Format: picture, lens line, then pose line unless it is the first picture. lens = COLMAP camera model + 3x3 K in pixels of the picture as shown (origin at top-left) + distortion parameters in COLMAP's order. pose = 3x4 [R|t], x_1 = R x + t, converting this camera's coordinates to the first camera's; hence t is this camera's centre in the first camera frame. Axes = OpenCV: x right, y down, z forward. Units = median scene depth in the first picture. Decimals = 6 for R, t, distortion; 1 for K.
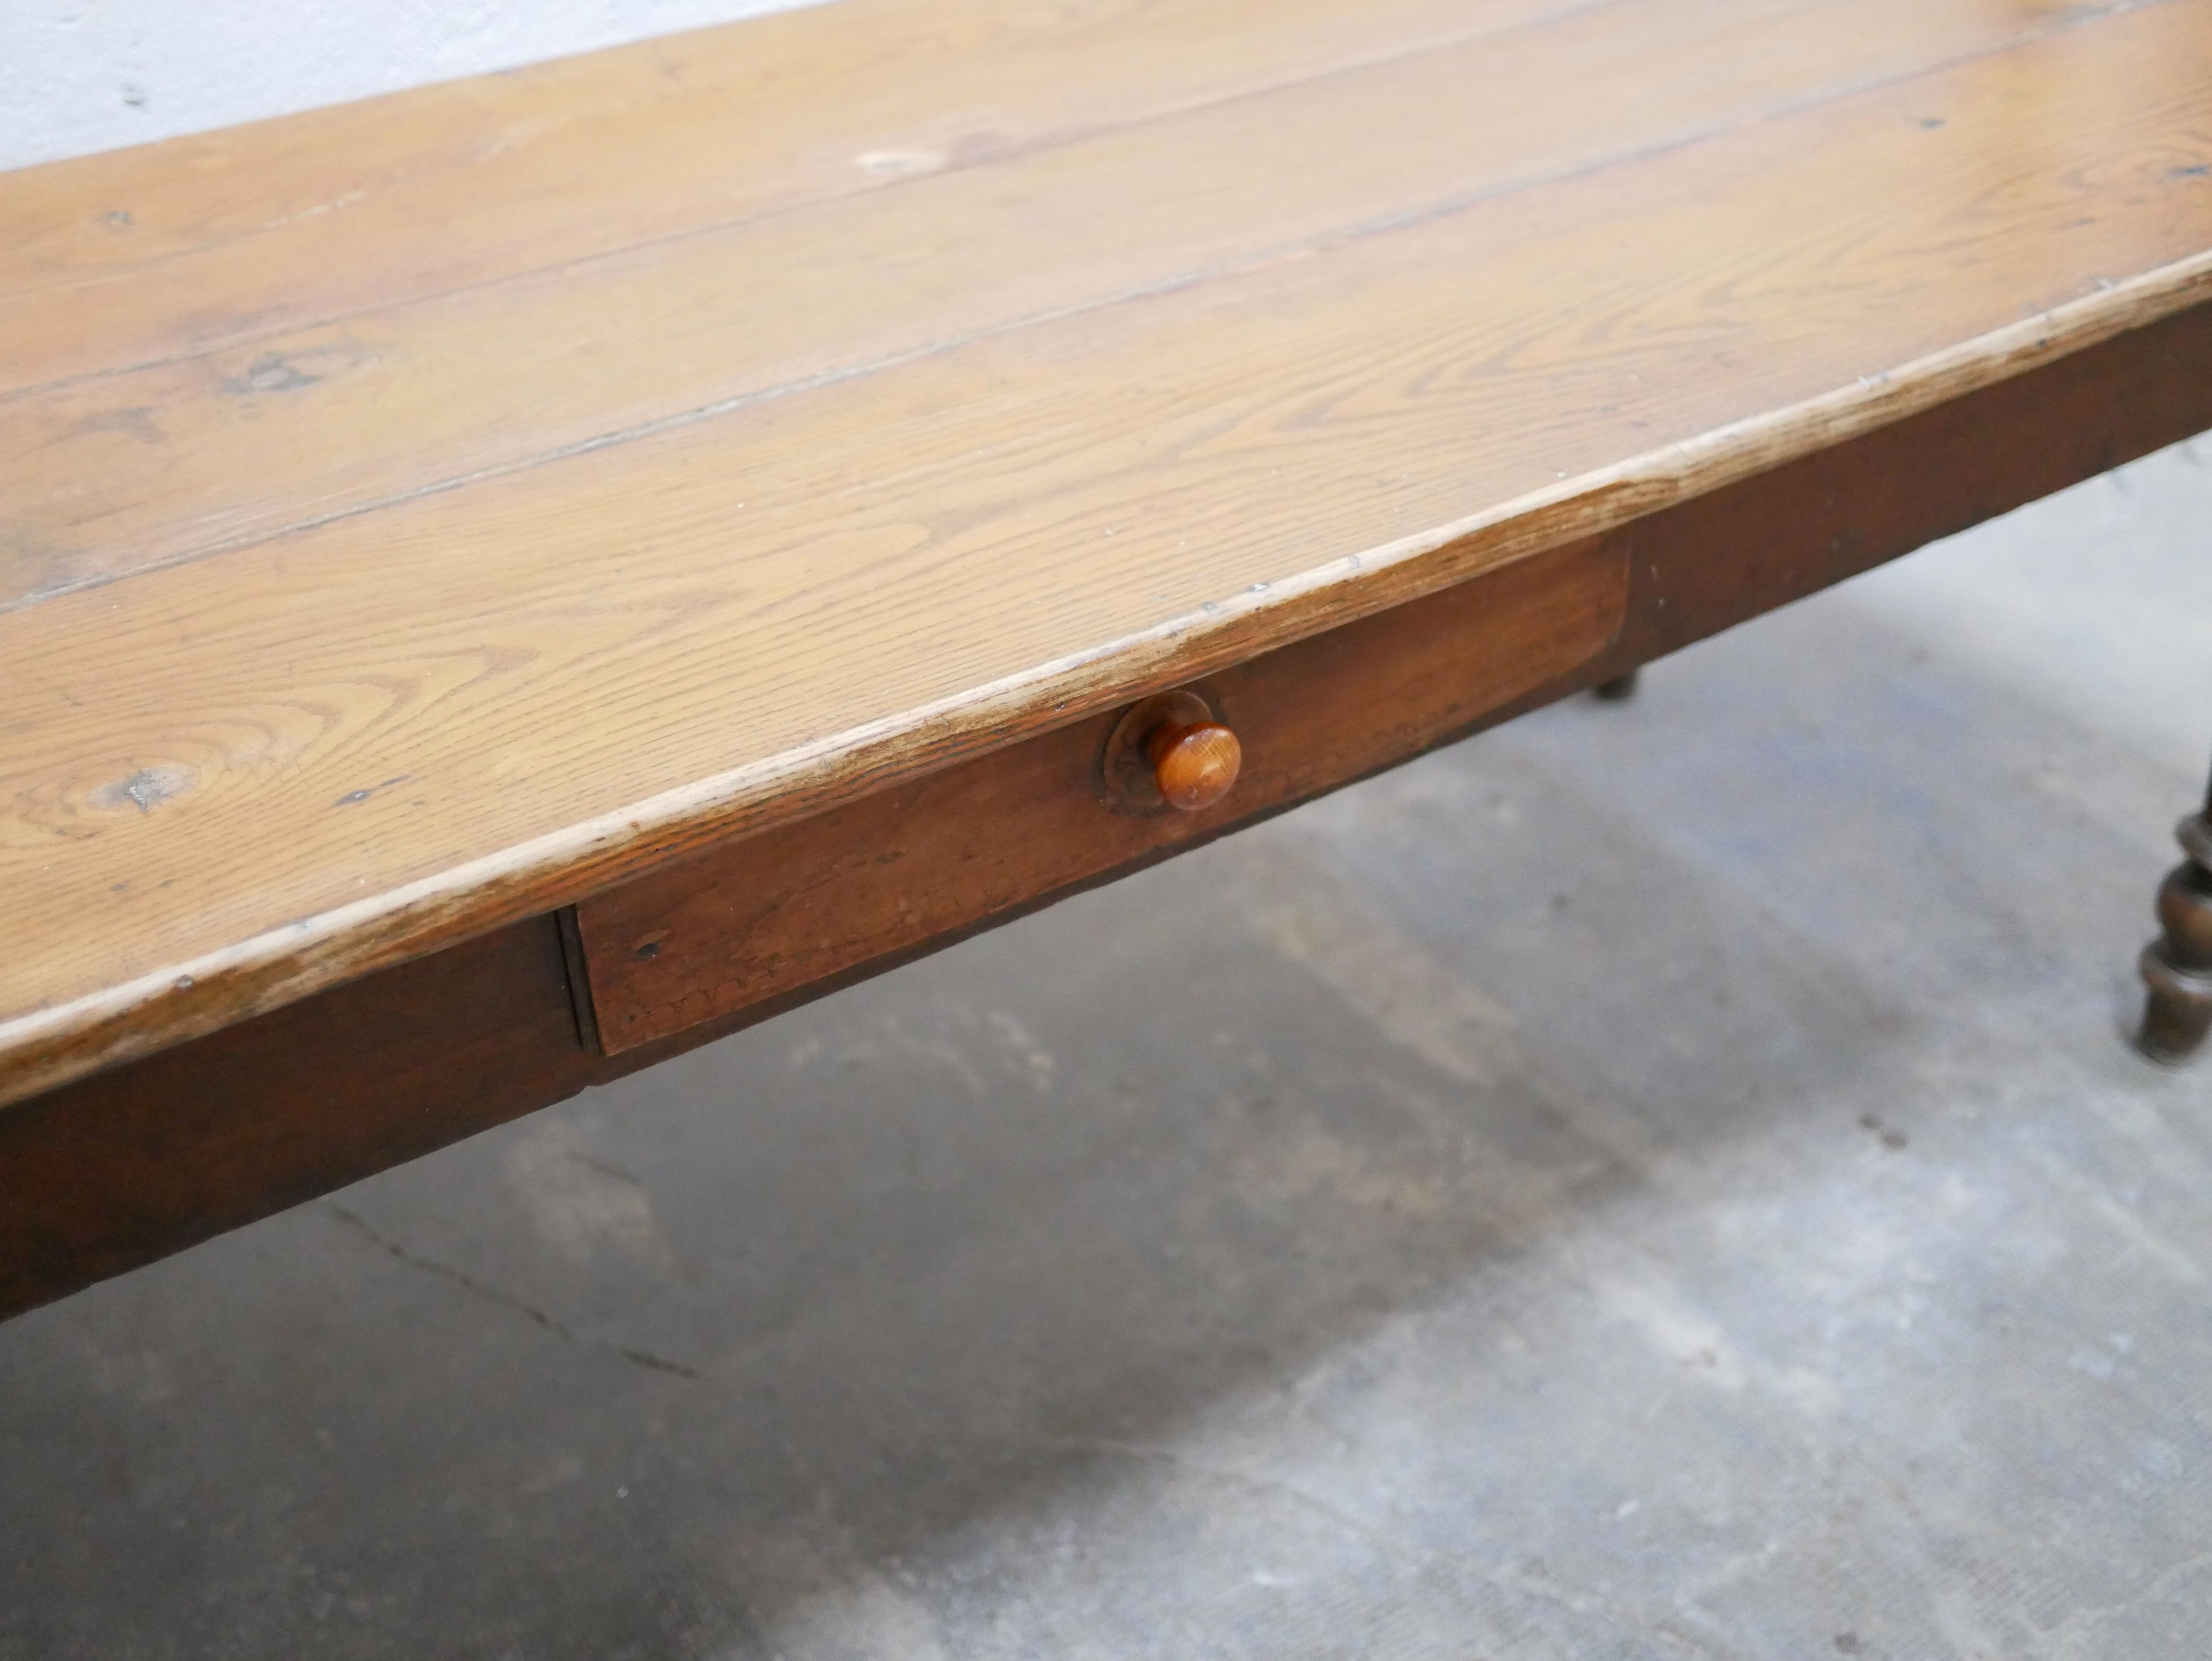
lens RADIAL K [[2506.5, 0, 1109.8], [0, 2506.5, 797.4], [0, 0, 1]] dist [-0.016265, 0.000000]
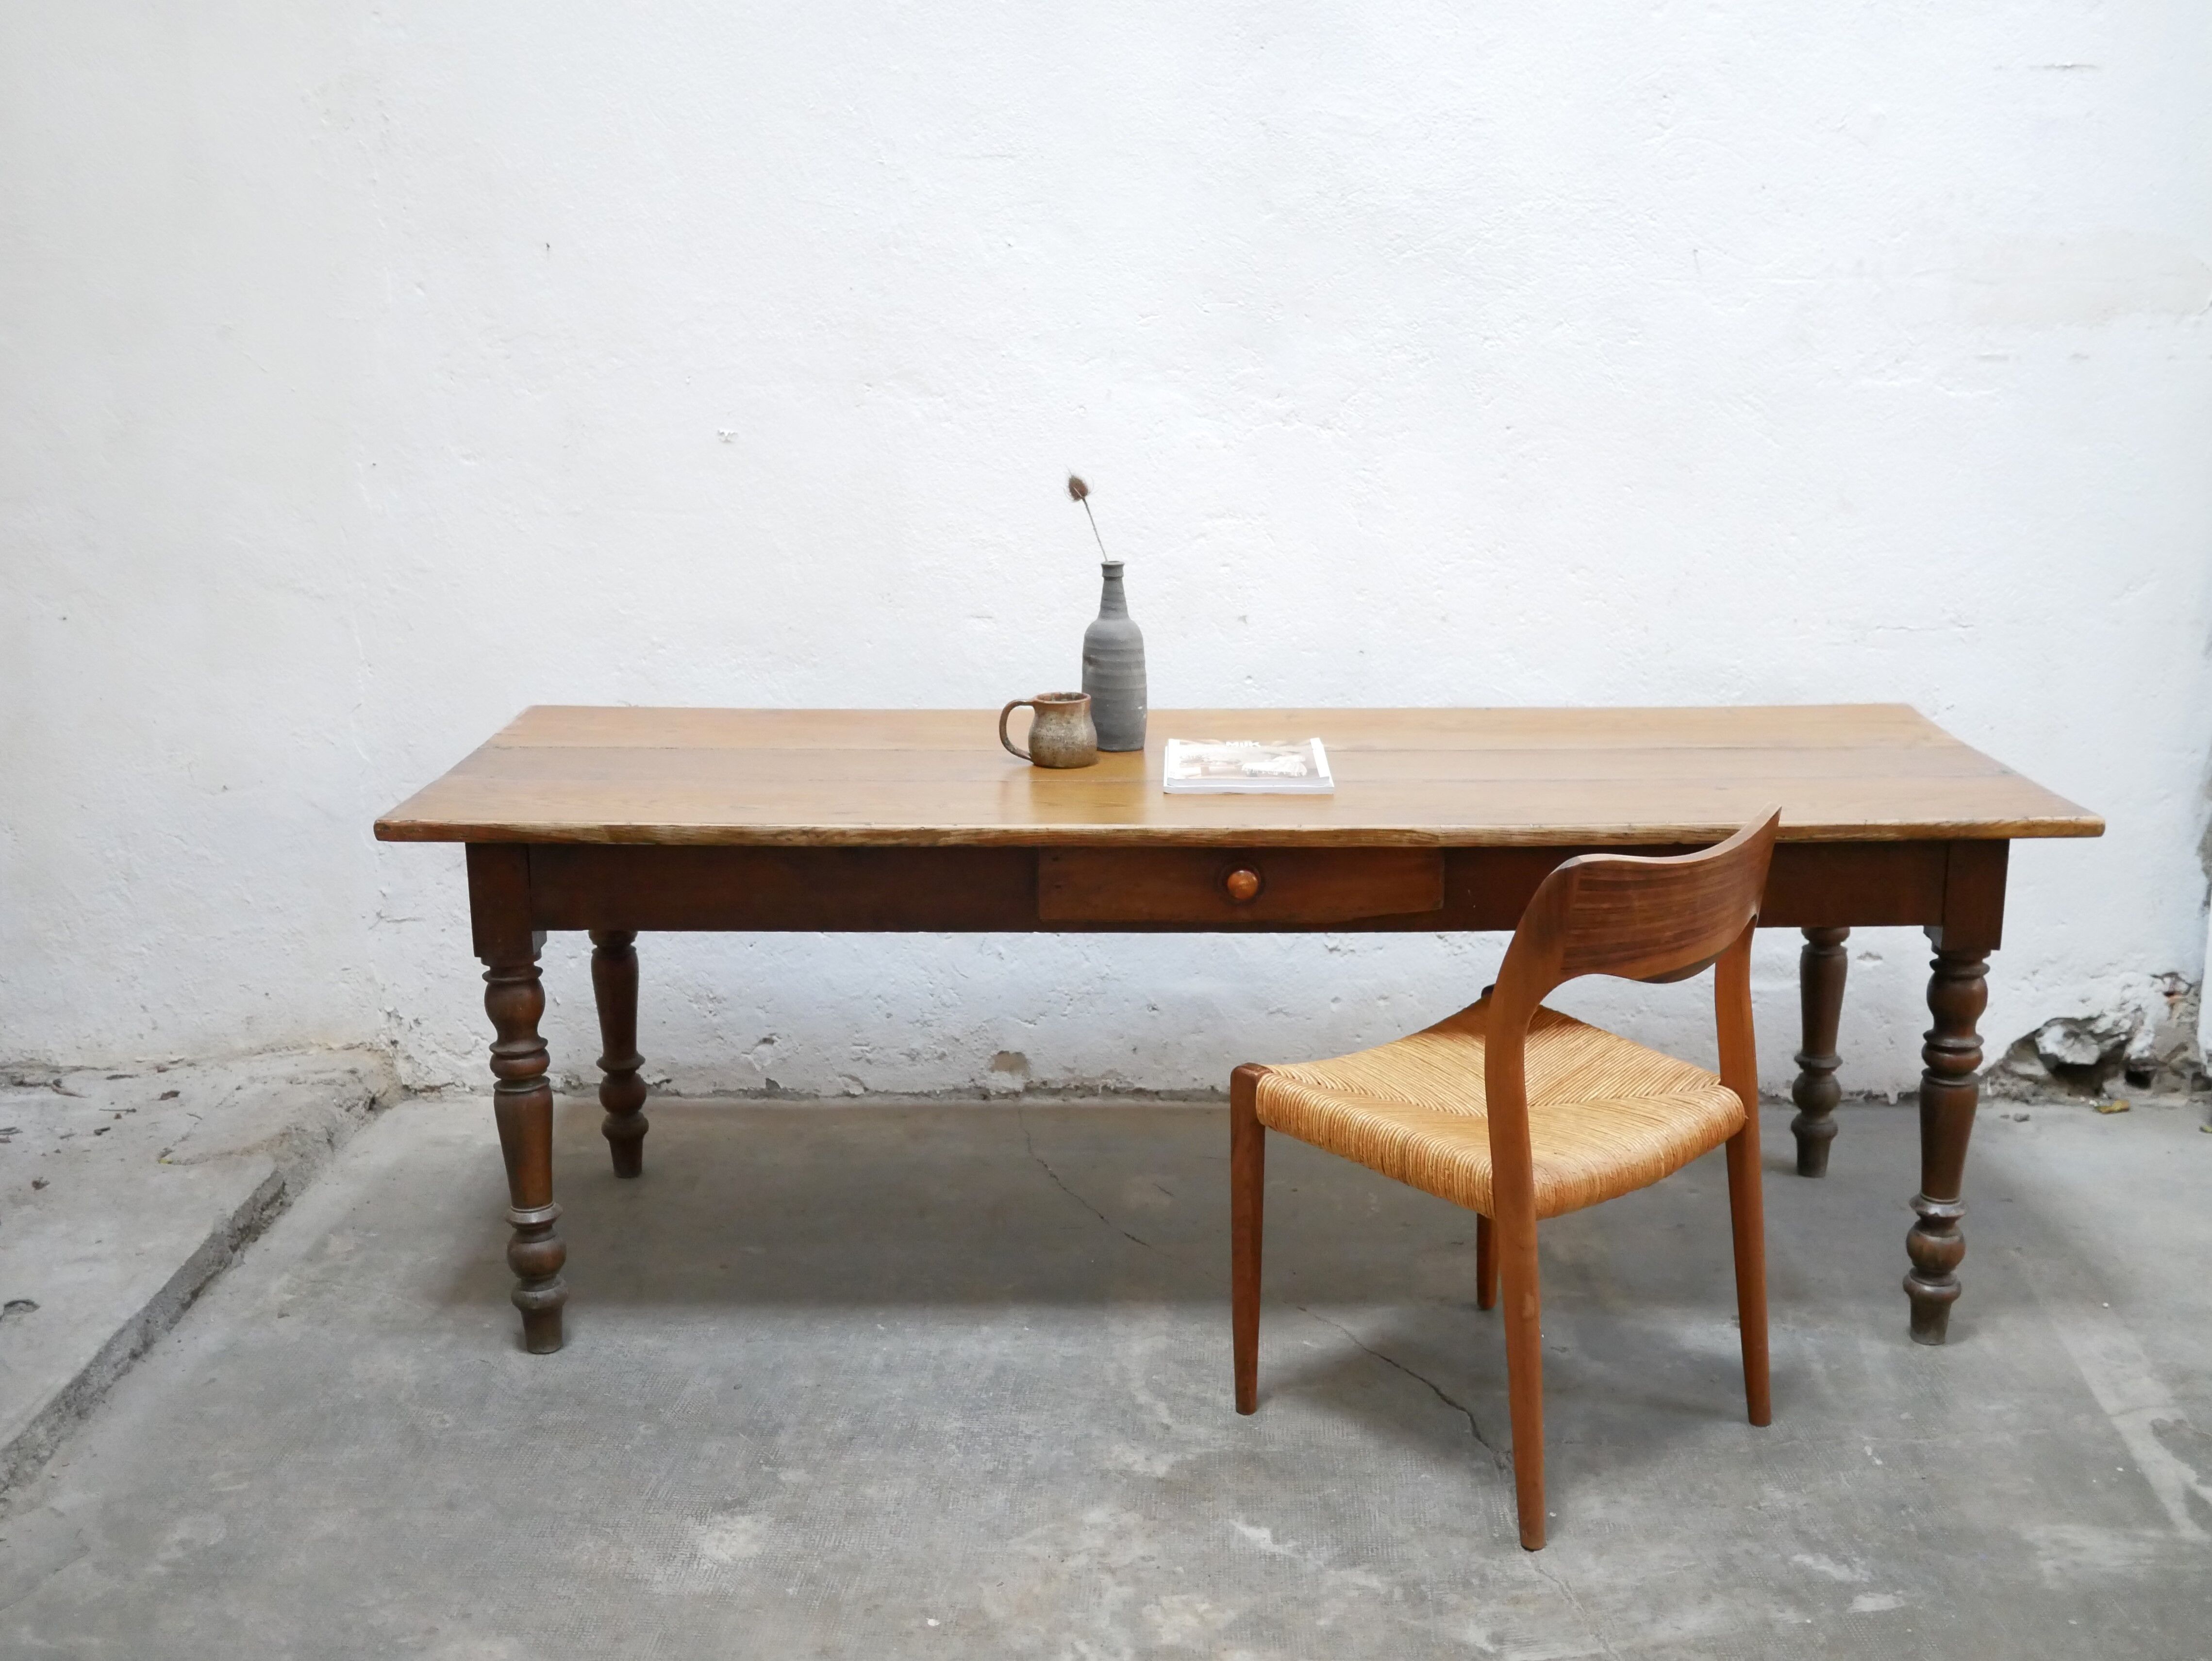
lens RADIAL K [[2502.3, 0, 1096.1], [0, 2502.3, 832.5], [0, 0, 1]] dist [-0.017133, 0.000000]
pose [[0.834192, 0.146351, -0.531700, 1.104651], [-0.322671, 0.911408, -0.255378, 0.564614], [0.447221, 0.384599, 0.807513, -1.160044]]
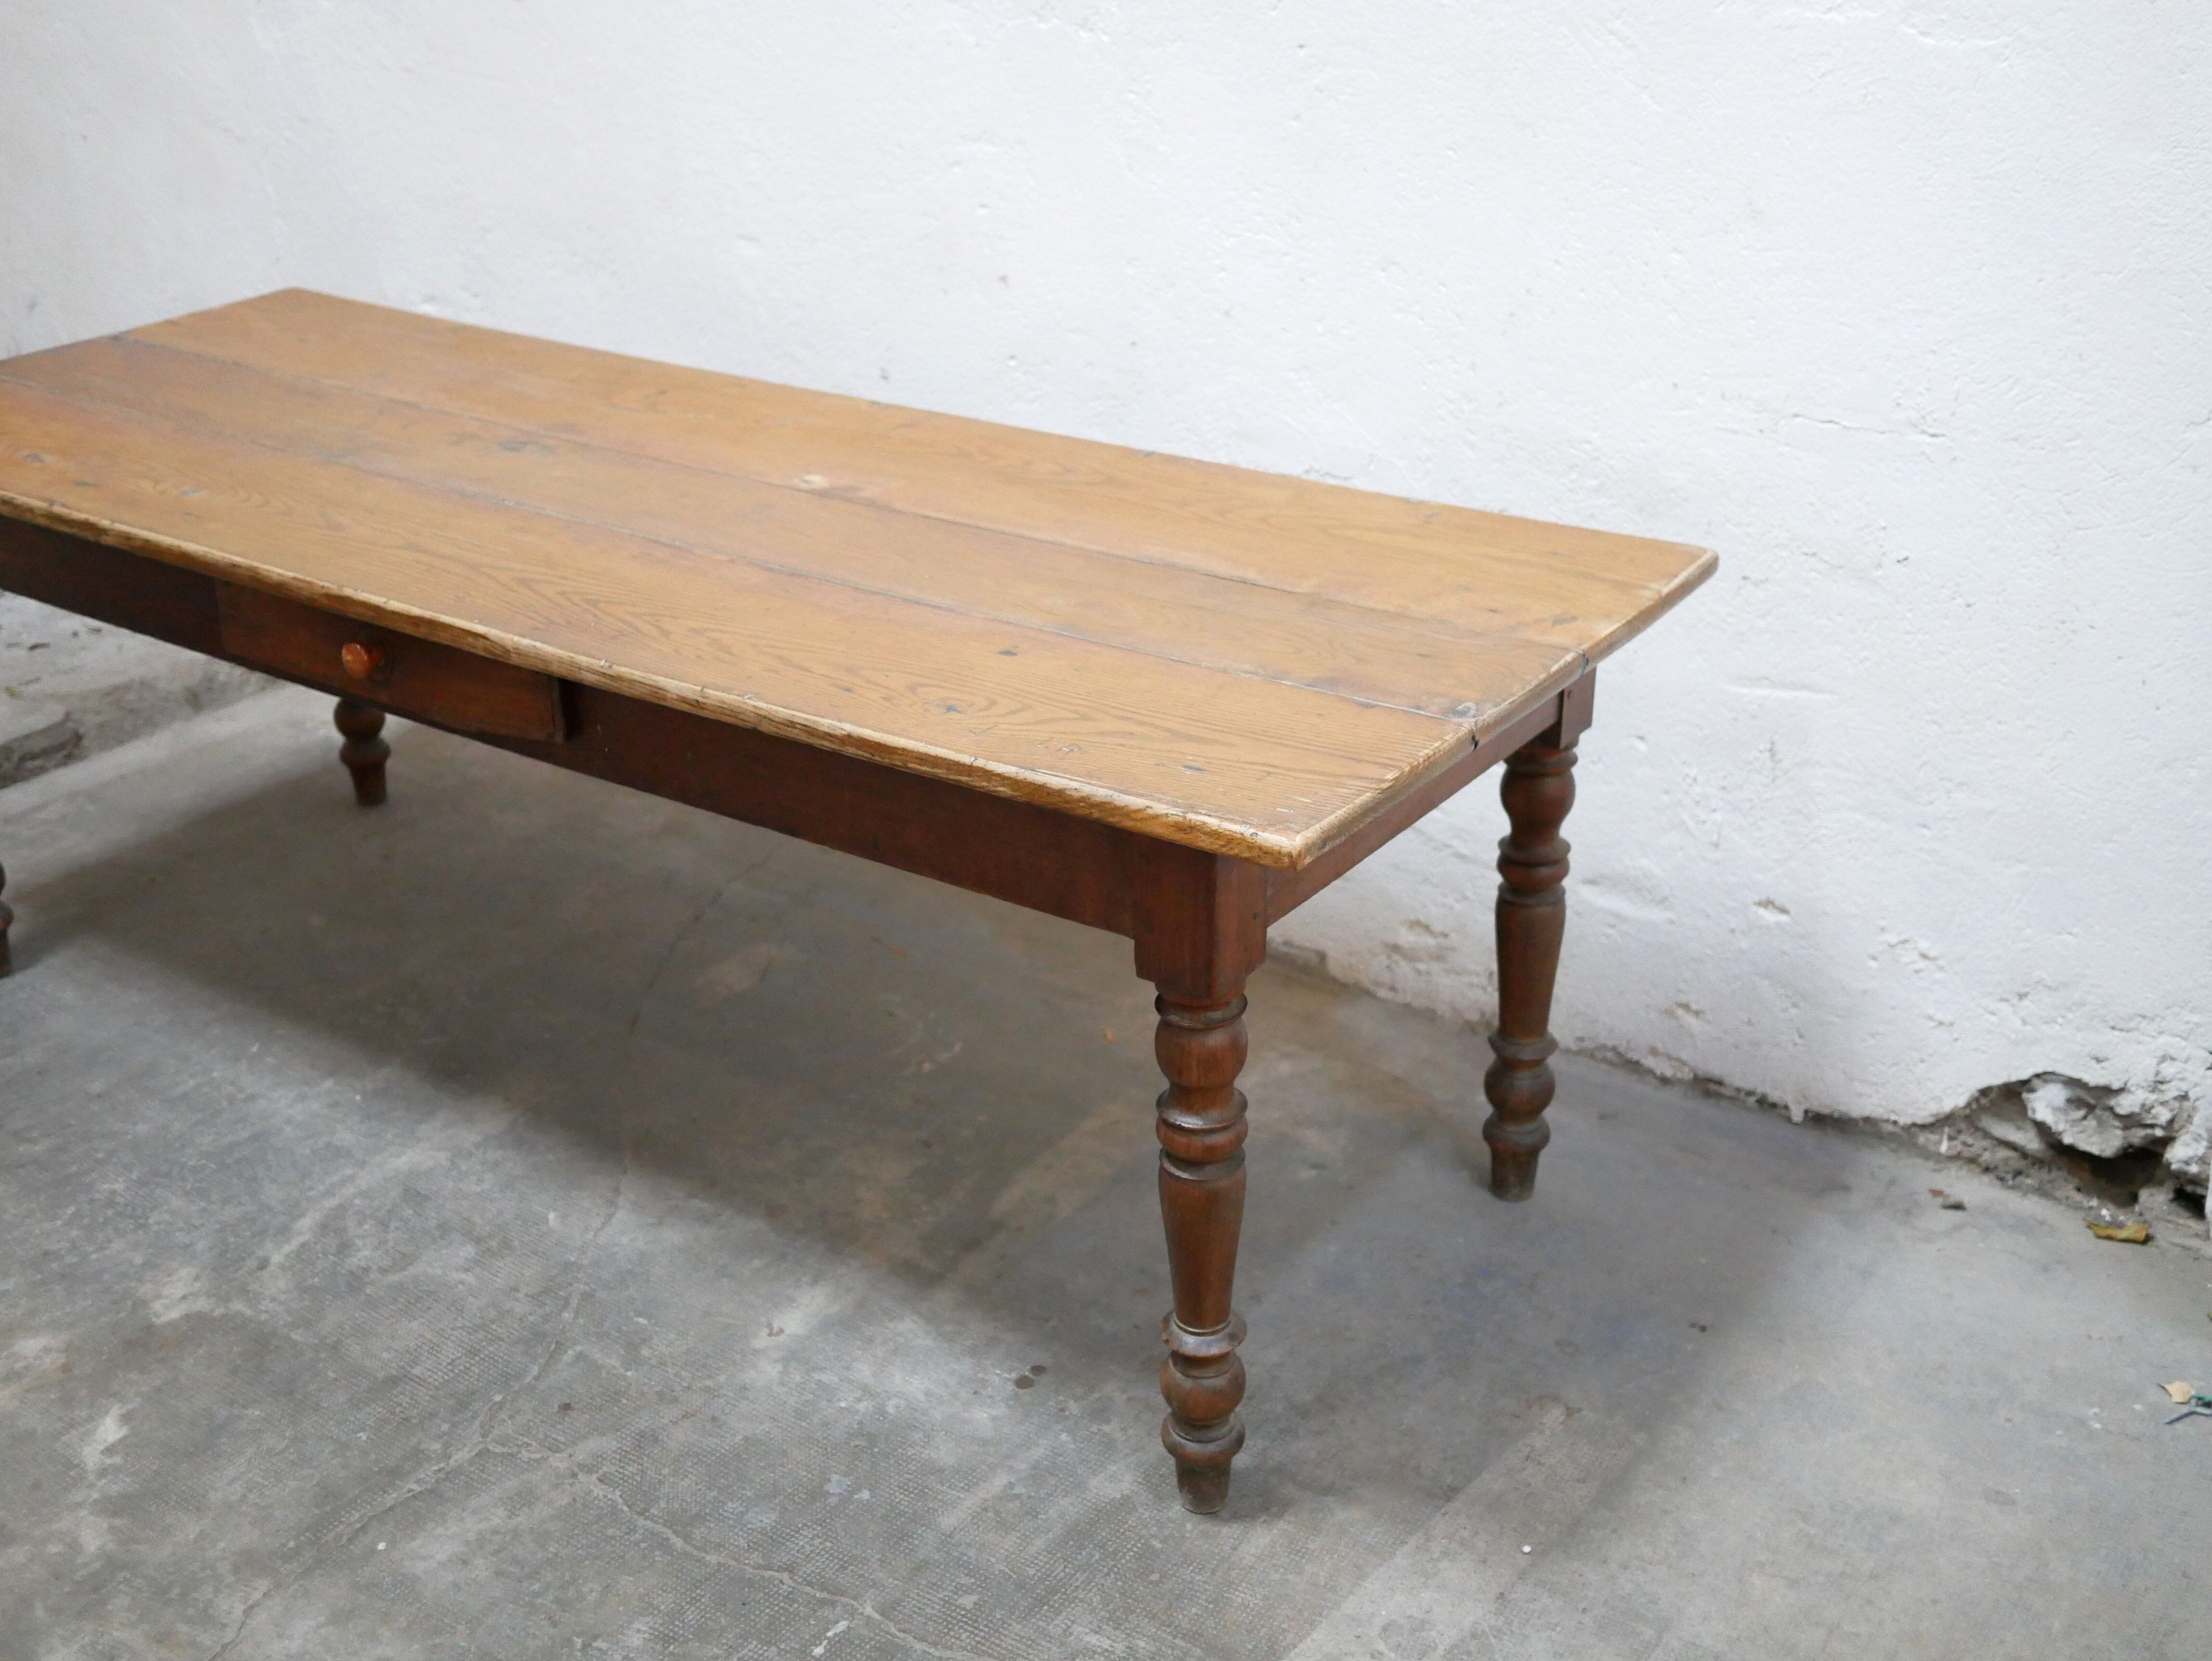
lens RADIAL K [[2506.5, 0, 1099.1], [0, 2506.5, 793.8], [0, 0, 1]] dist [-0.016265, 0.000000]
pose [[0.375130, 0.399175, -0.836622, 1.732145], [-0.516332, 0.839538, 0.169049, -0.497218], [0.769856, 0.368559, 0.521043, 0.250752]]
